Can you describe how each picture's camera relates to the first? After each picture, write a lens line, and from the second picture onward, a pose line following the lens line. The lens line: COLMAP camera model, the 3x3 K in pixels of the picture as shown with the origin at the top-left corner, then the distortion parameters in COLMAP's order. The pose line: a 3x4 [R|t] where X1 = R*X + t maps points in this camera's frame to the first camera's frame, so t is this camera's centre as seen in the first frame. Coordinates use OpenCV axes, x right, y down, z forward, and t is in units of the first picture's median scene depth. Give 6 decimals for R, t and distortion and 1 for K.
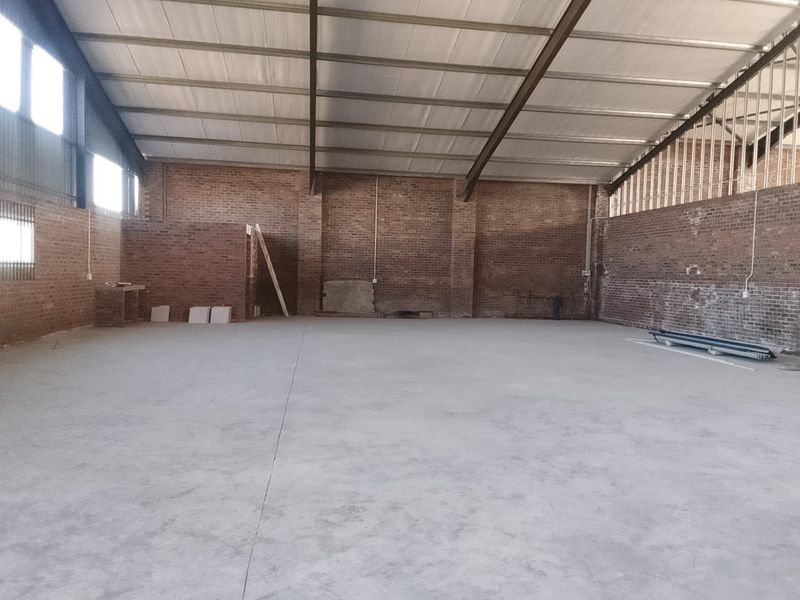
lens RADIAL K [[644.7, 0, 401.0], [0, 644.7, 300.5], [0, 0, 1]] dist [0.095412, -0.007908]
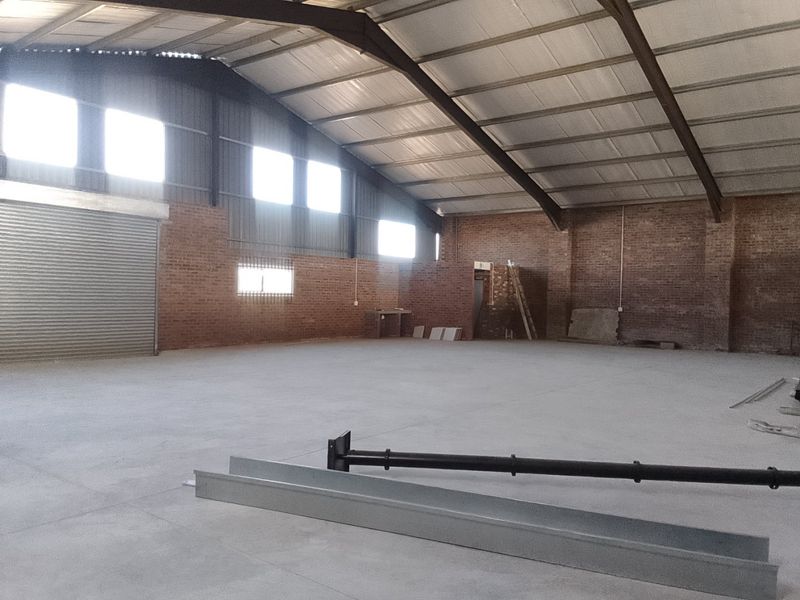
lens RADIAL K [[644.7, 0, 401.6], [0, 644.7, 300.0], [0, 0, 1]] dist [0.095412, -0.007908]
pose [[0.693845, -0.006098, -0.720098, 0.463980], [-0.034982, 0.998498, -0.042162, 0.010347], [0.719274, 0.054445, 0.692590, 0.046588]]
